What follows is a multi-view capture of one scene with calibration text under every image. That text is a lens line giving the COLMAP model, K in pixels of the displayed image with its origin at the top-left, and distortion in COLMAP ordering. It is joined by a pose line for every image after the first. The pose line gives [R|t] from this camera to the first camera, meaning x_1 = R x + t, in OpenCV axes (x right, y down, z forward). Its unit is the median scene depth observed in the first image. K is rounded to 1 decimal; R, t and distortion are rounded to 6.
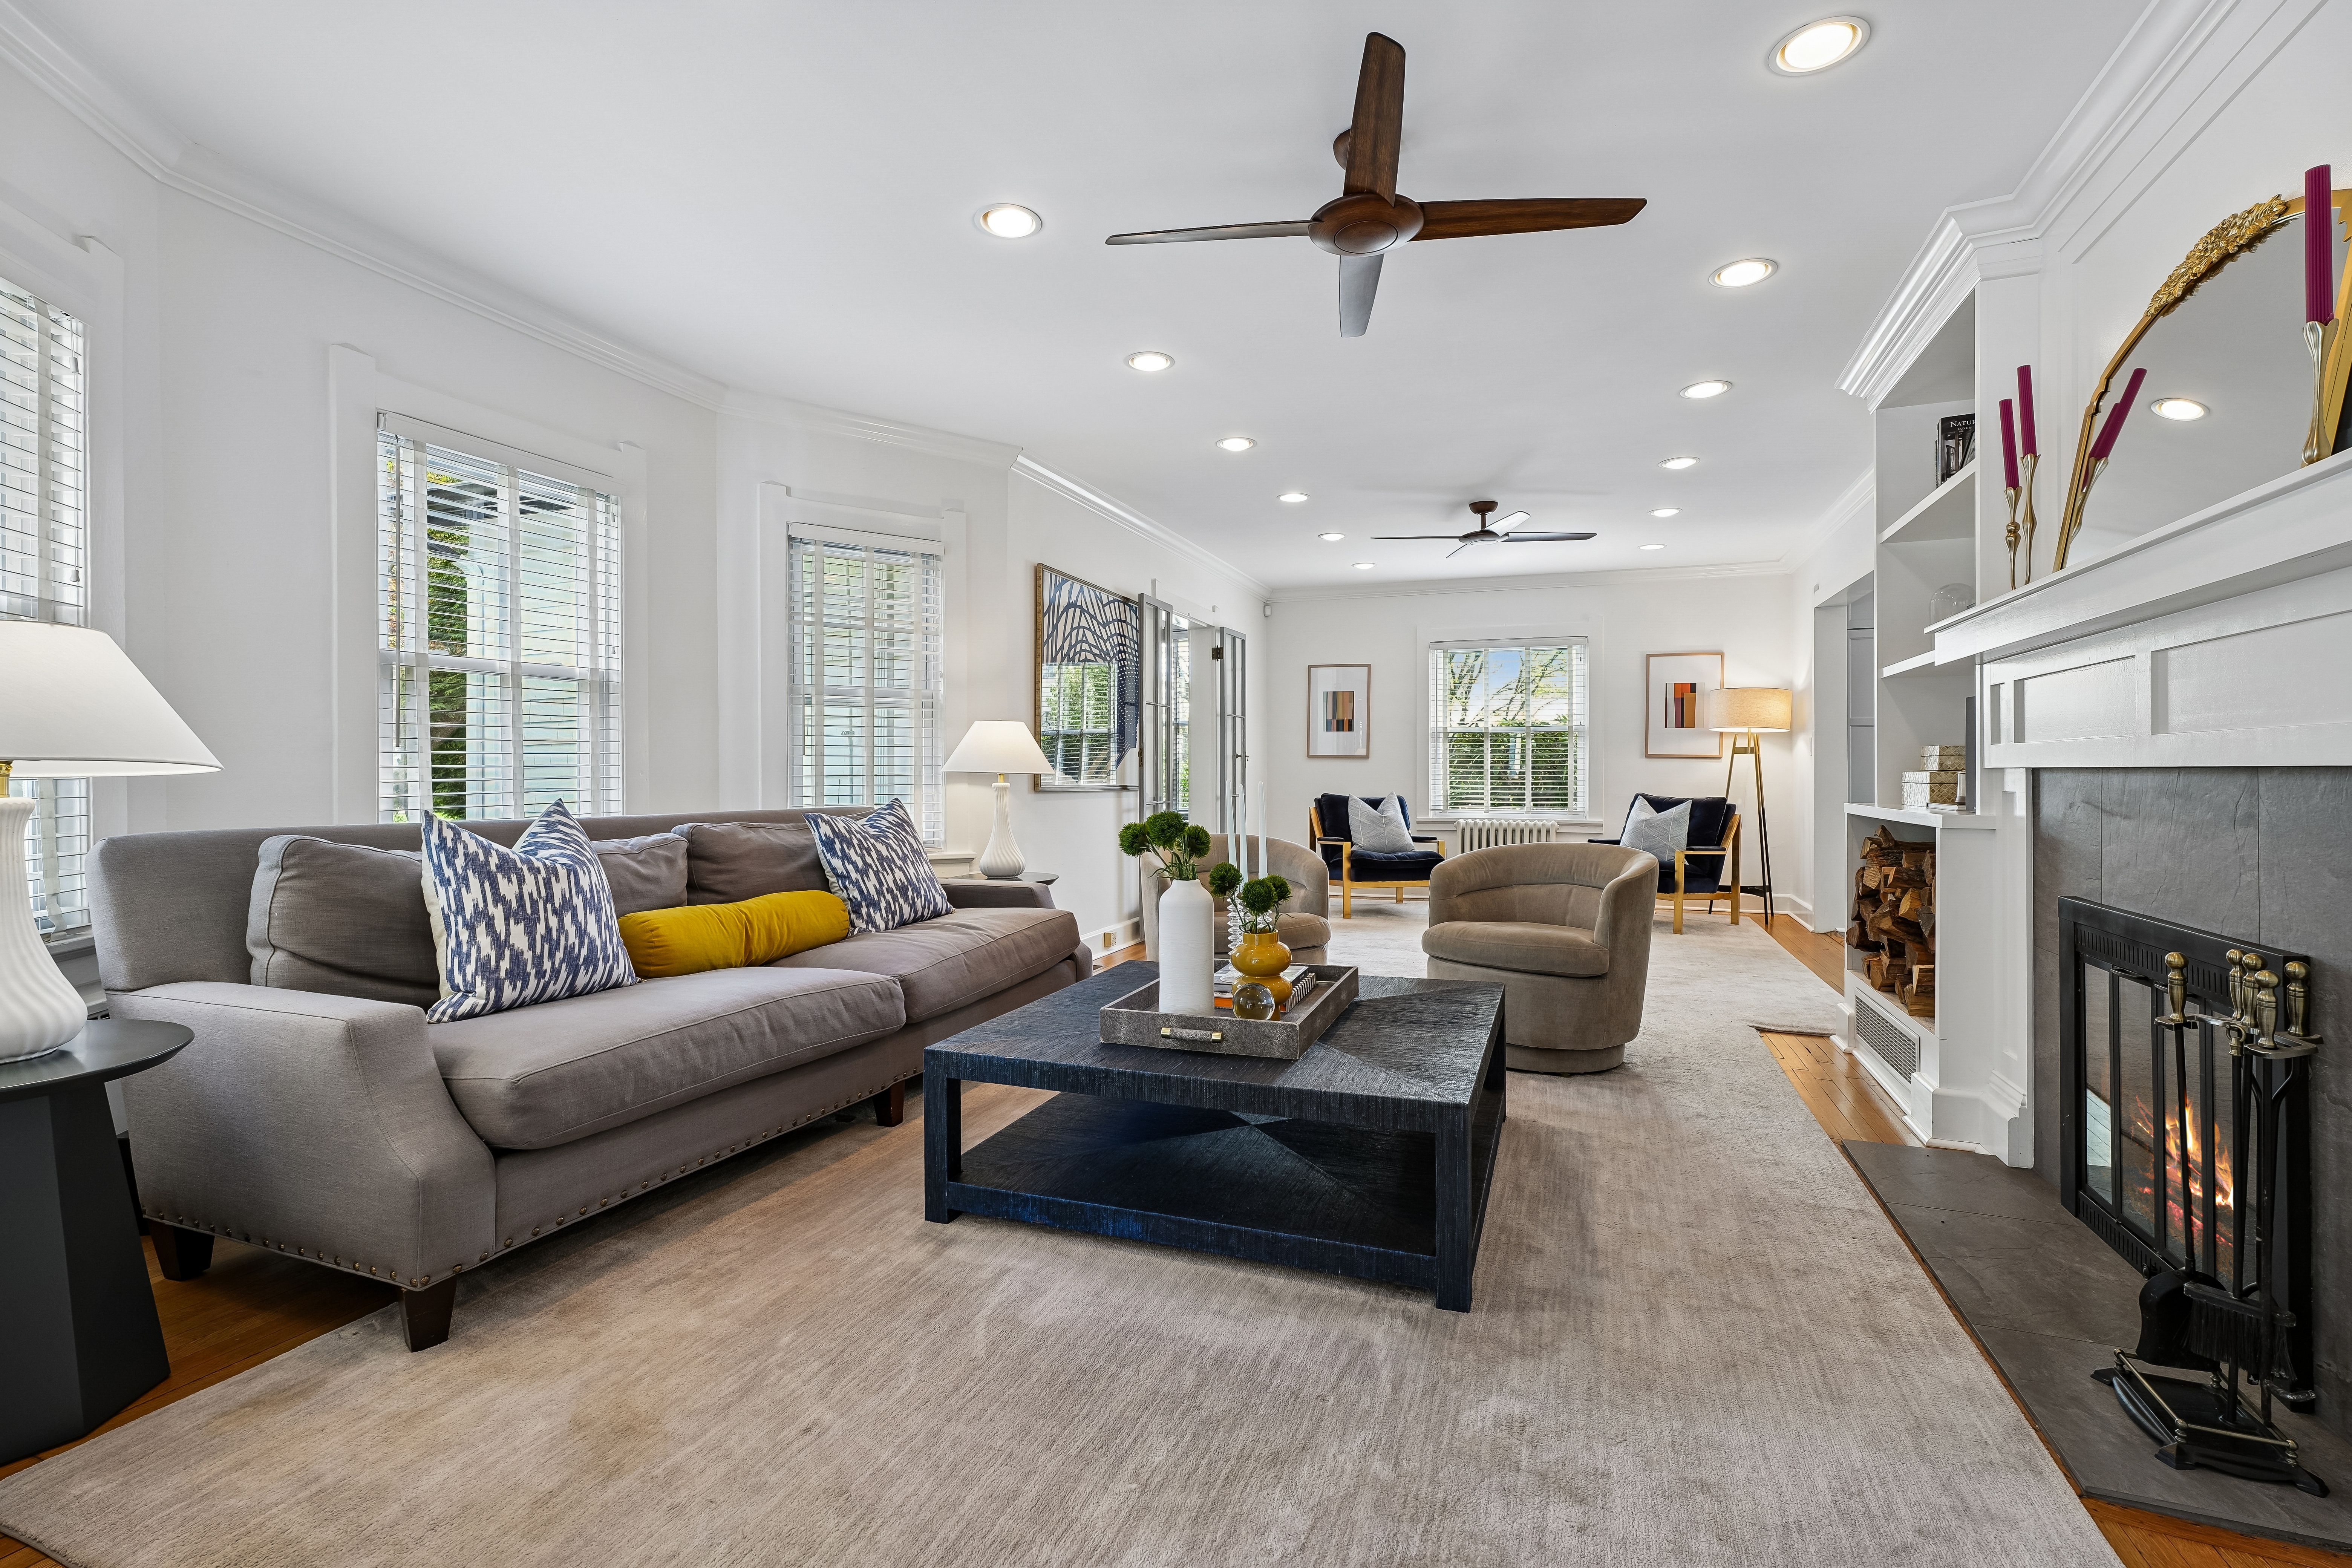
lens RADIAL K [[1056.8, 0, 1171.2], [0, 1056.8, 779.5], [0, 0, 1]] dist [-0.001267, 0.000397]
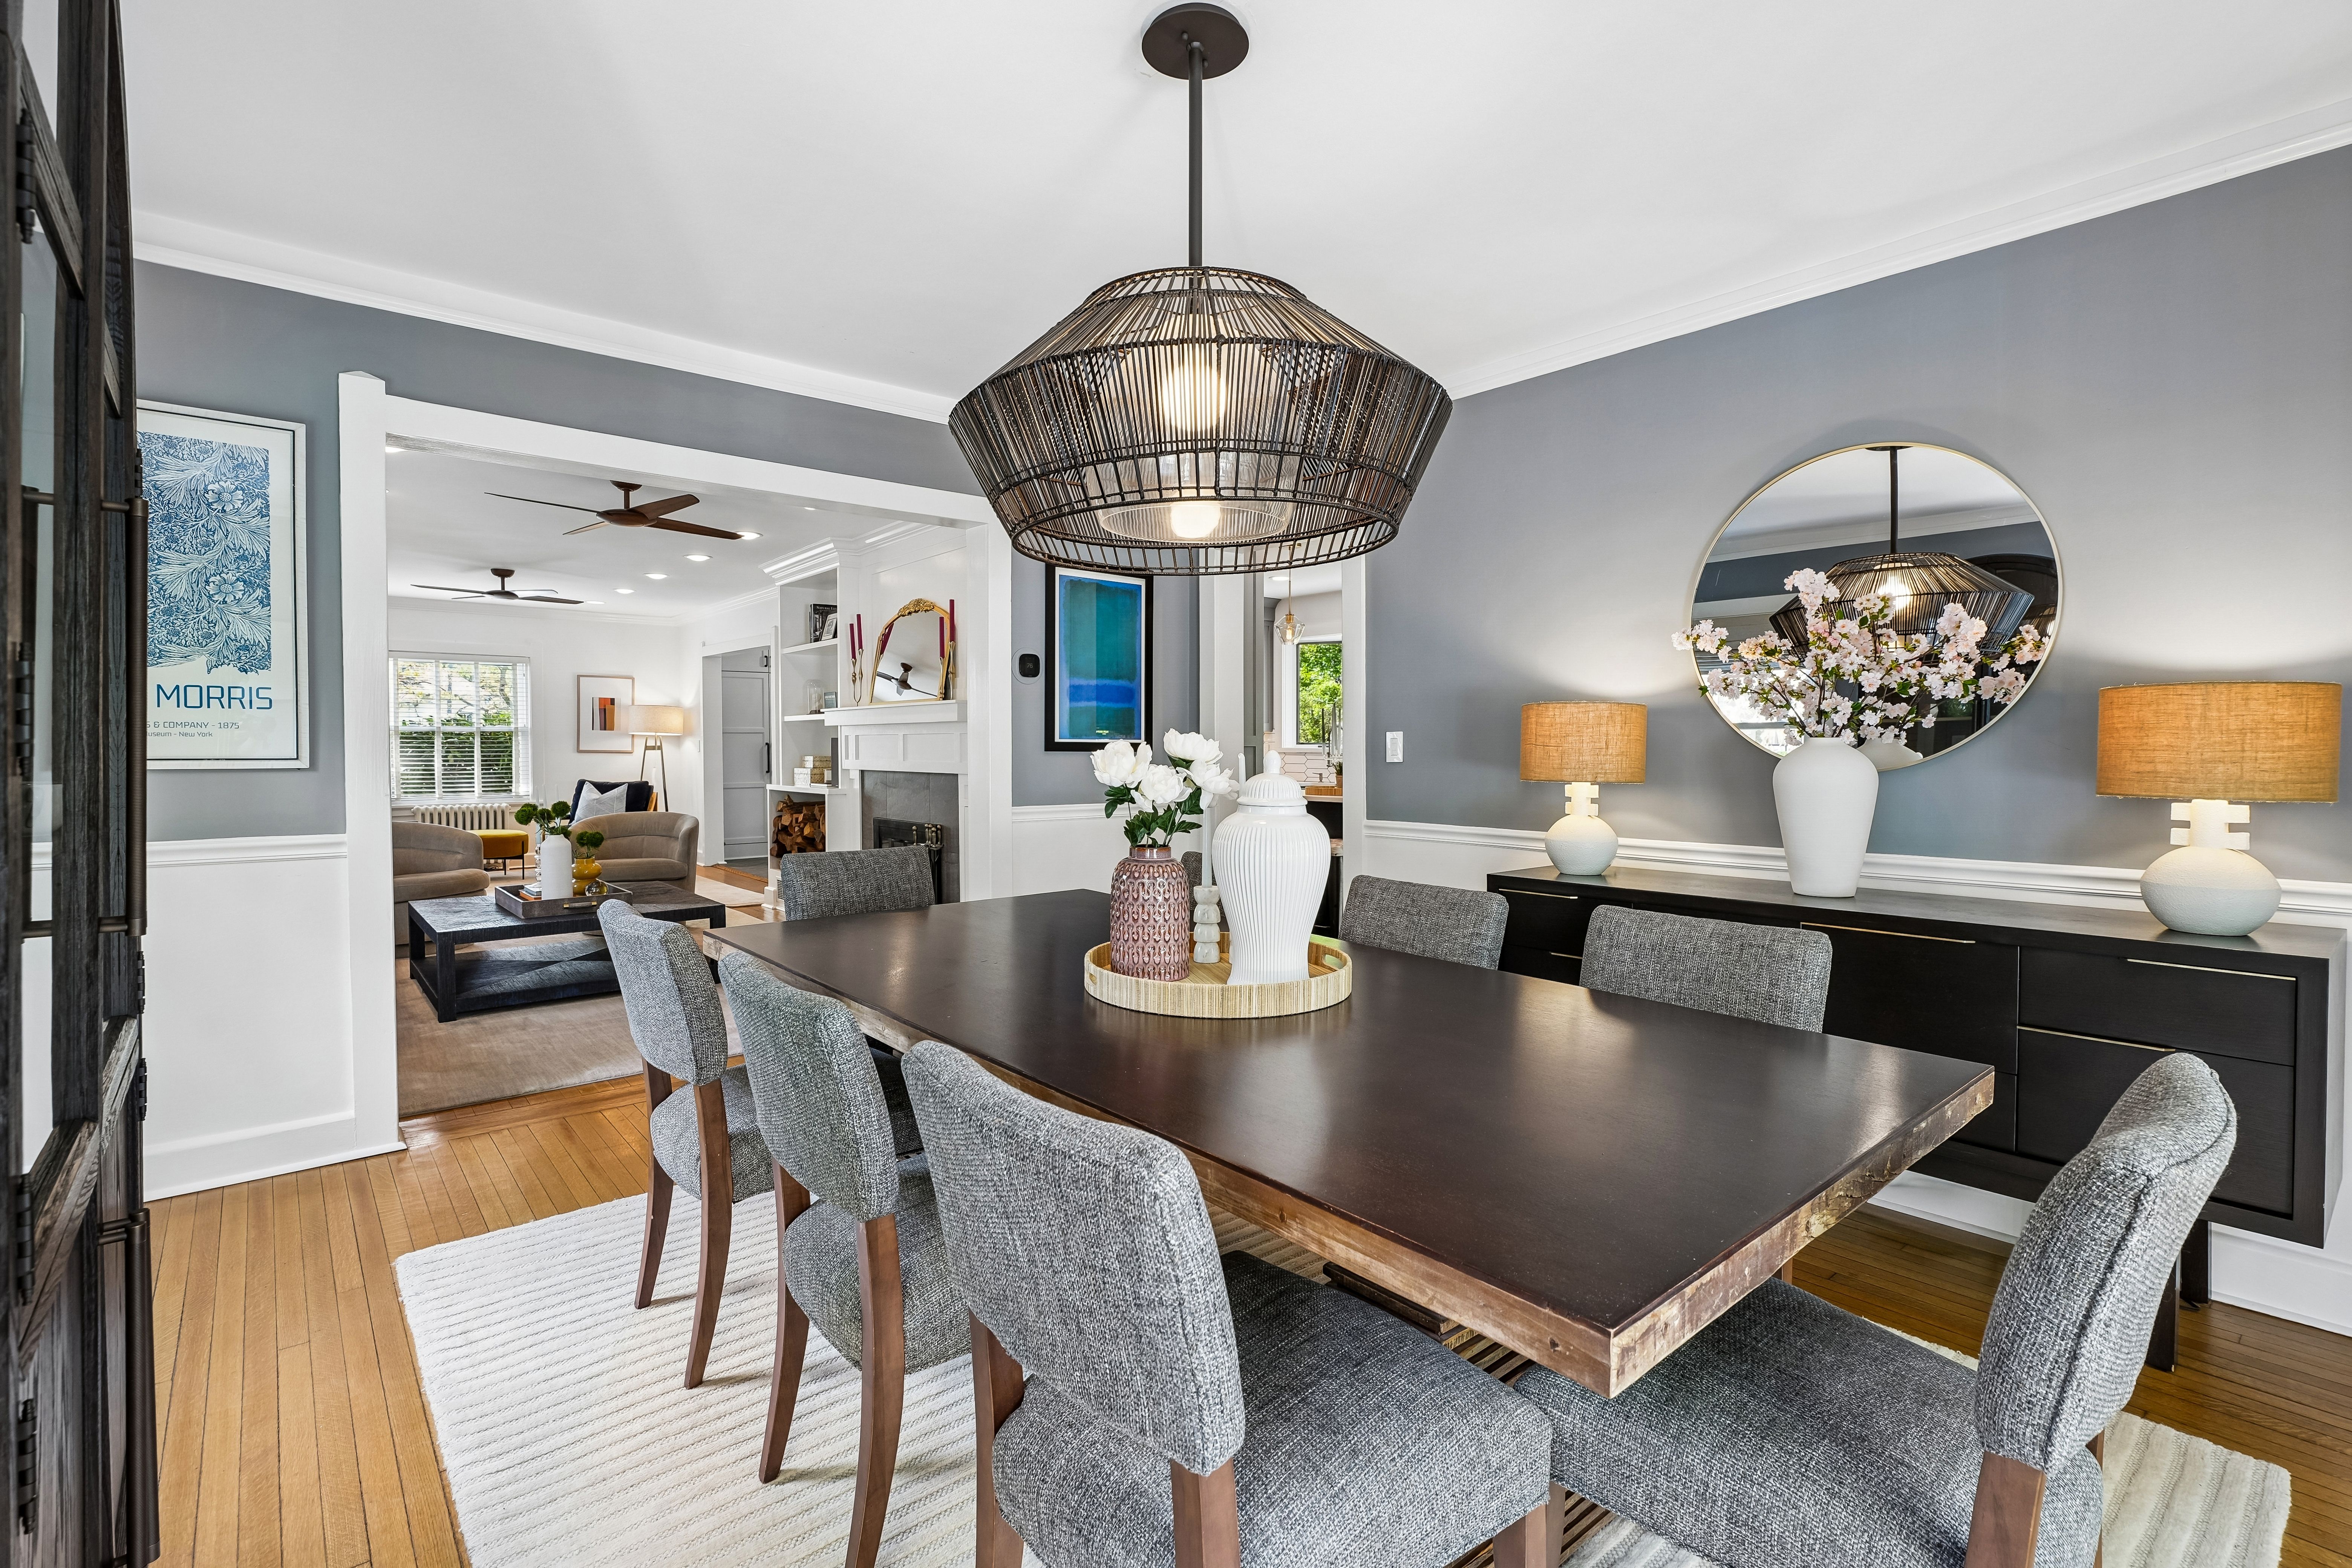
lens RADIAL K [[1056.8, 0, 1171.2], [0, 1056.8, 779.5], [0, 0, 1]] dist [-0.001267, 0.000397]
pose [[0.484220, -0.029440, 0.874451, -0.481367], [0.009622, 0.999552, 0.028324, -0.023277], [-0.874893, -0.005301, 0.484287, -0.405793]]
